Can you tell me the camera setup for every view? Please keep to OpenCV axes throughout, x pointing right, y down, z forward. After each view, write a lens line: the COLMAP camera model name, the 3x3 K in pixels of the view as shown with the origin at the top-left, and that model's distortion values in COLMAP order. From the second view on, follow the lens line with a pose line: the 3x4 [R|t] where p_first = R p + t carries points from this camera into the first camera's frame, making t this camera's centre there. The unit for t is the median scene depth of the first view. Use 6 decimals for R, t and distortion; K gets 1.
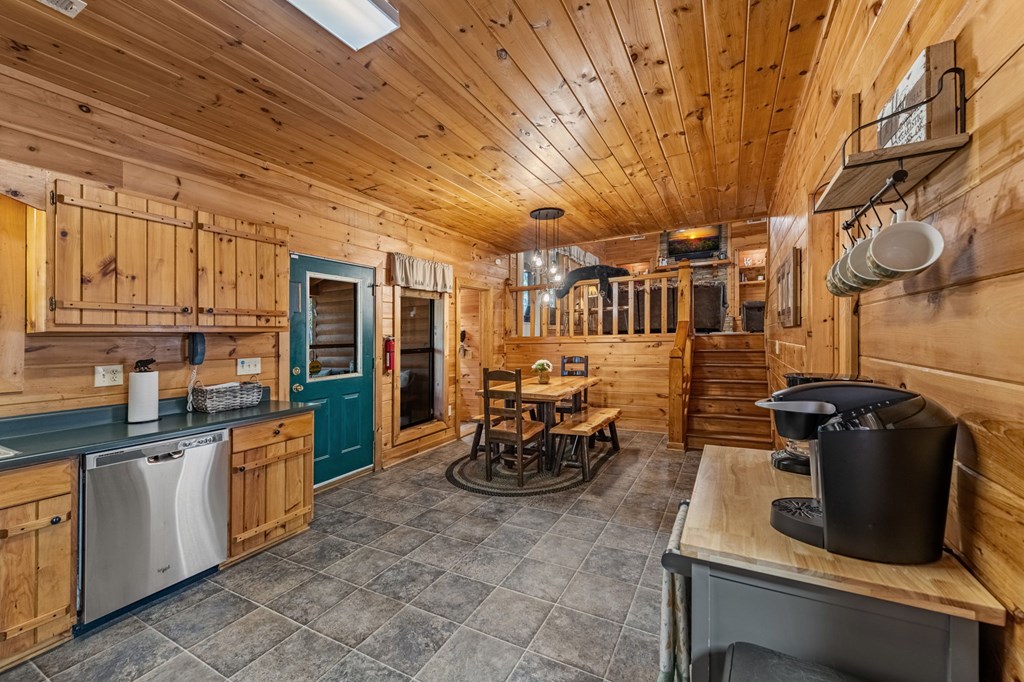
lens RADIAL K [[406.1, 0, 510.3], [0, 406.1, 343.5], [0, 0, 1]] dist [0.013197, -0.003077]
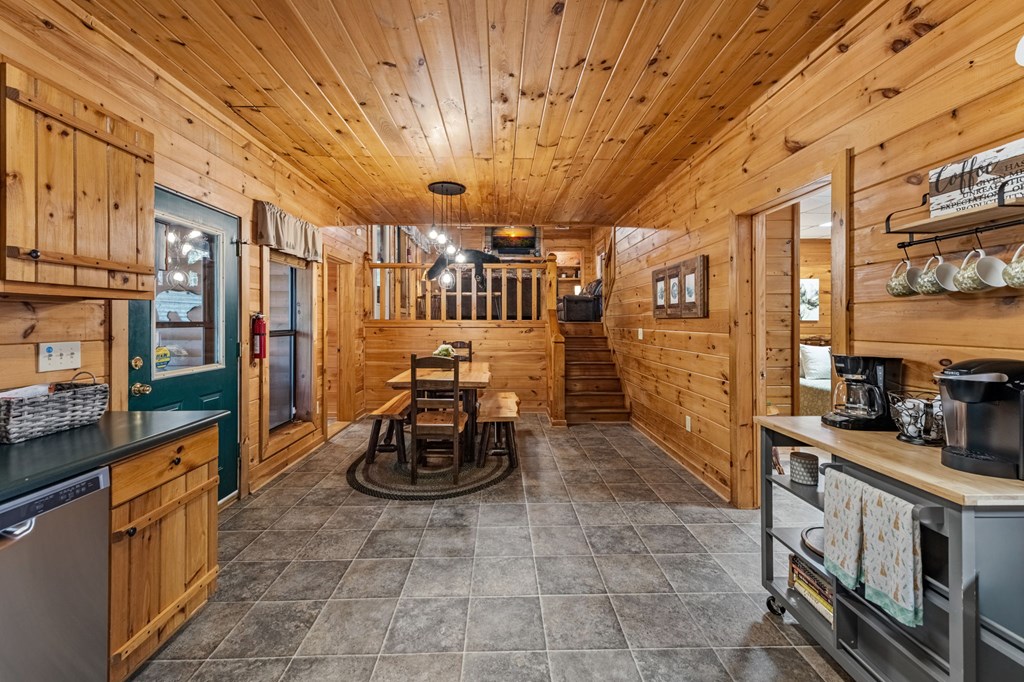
lens RADIAL K [[406.1, 0, 518.2], [0, 406.1, 328.8], [0, 0, 1]] dist [0.013197, -0.003077]
pose [[0.866050, 0.018000, 0.499633, -0.280404], [-0.018014, 0.999826, -0.004794, 0.006216], [-0.499632, -0.004849, 0.866224, 0.129223]]
